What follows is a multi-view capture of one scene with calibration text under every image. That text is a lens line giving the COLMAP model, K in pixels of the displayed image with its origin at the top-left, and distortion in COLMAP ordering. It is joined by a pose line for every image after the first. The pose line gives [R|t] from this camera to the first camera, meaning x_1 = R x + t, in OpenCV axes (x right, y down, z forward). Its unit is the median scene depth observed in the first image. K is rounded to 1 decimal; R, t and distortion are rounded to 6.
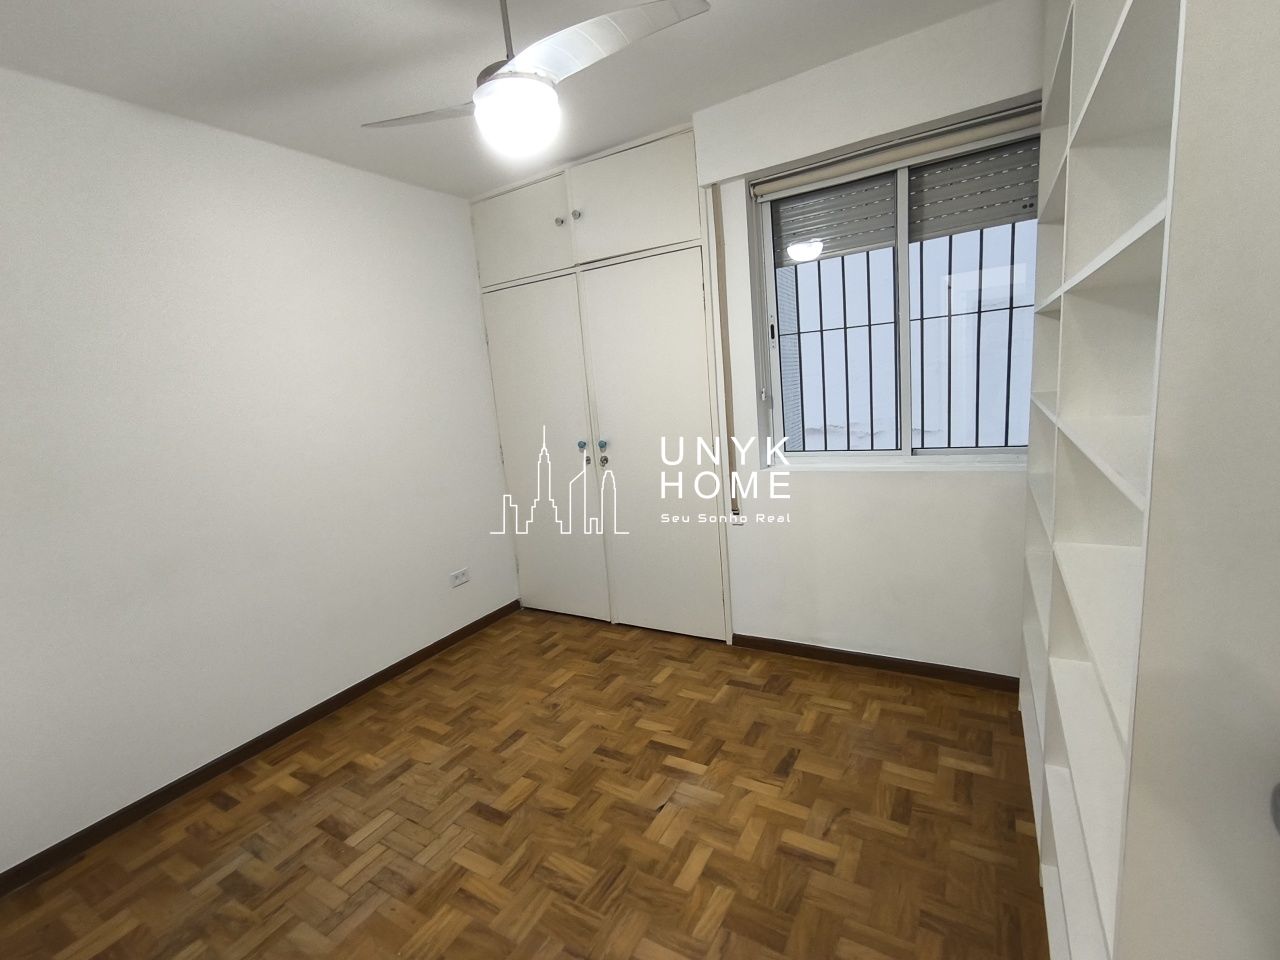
lens RADIAL K [[576.5, 0, 641.8], [0, 576.5, 482.7], [0, 0, 1]] dist [-0.053422, 0.038041]
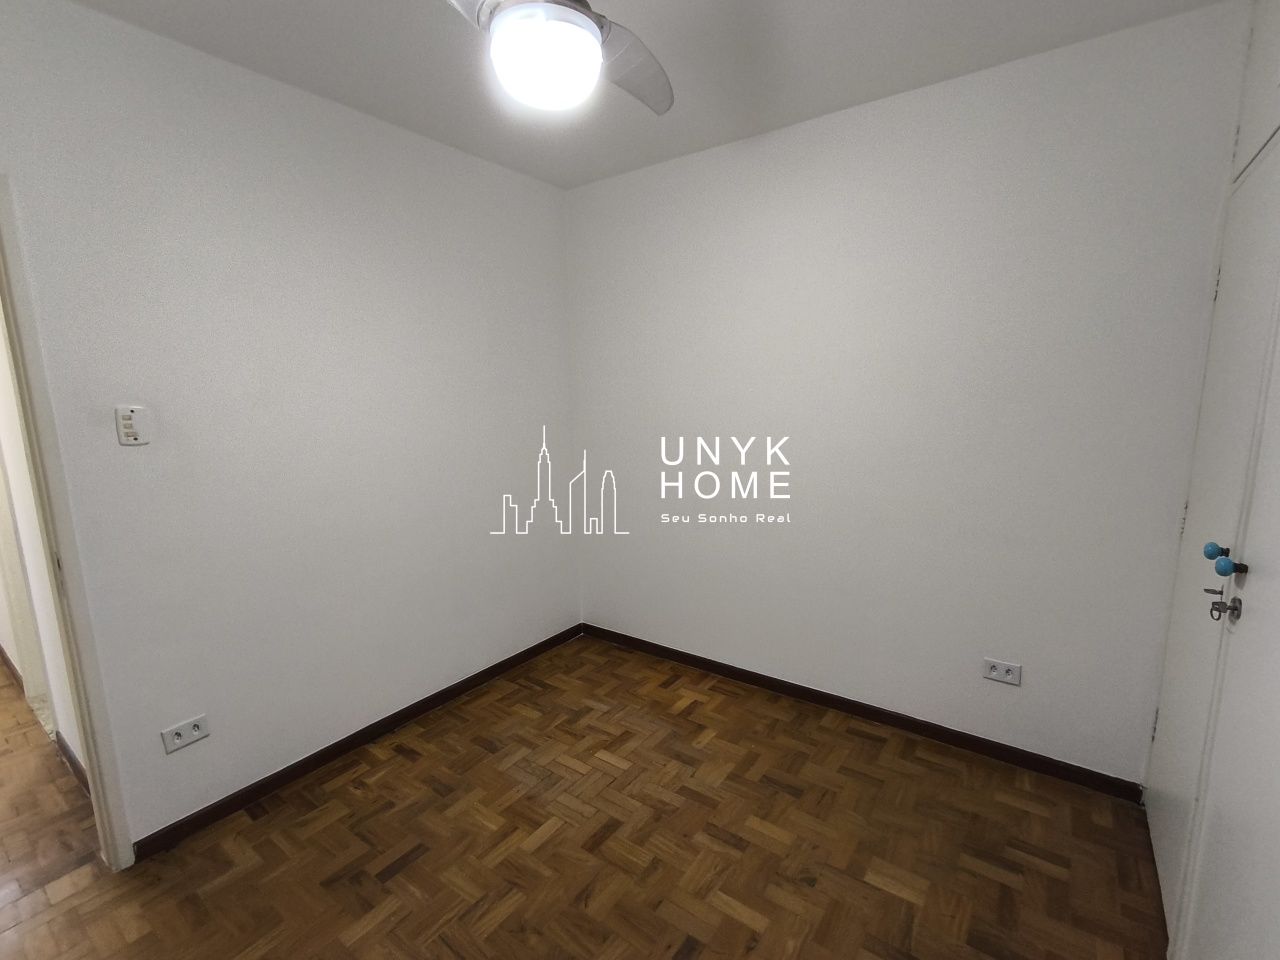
lens RADIAL K [[576.5, 0, 641.8], [0, 576.5, 482.7], [0, 0, 1]] dist [-0.053422, 0.038041]
pose [[-0.093204, 0.240281, -0.966218, 0.449708], [-0.153418, 0.955387, 0.252387, -0.212239], [0.983756, 0.171759, -0.052183, 0.889275]]
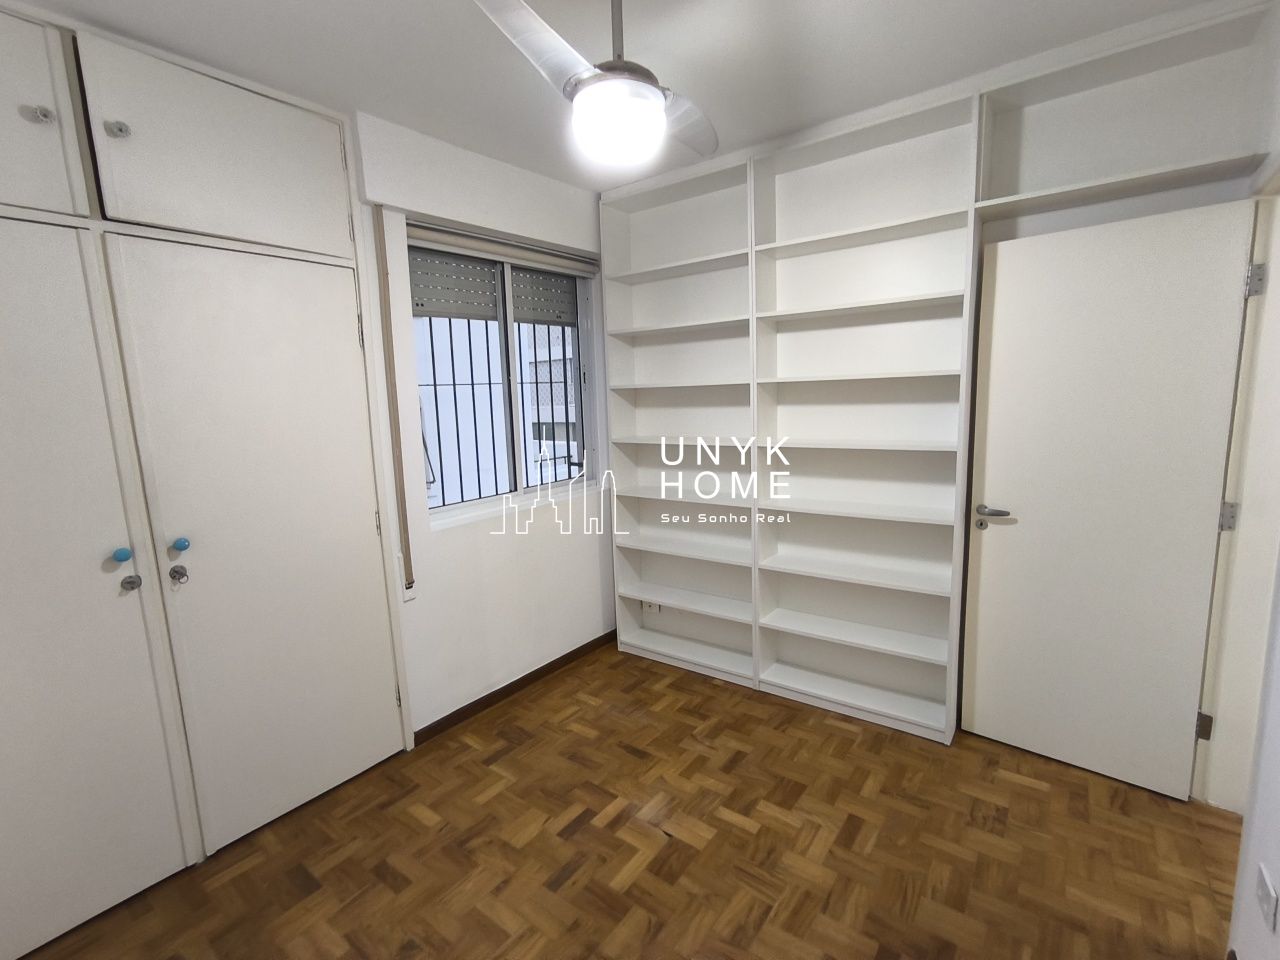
lens RADIAL K [[576.5, 0, 641.8], [0, 576.5, 482.7], [0, 0, 1]] dist [-0.053422, 0.038041]
pose [[0.101181, -0.053635, 0.993421, -0.806416], [0.198274, 0.979601, 0.032695, -0.070274], [-0.974910, 0.193662, 0.109751, 0.697140]]
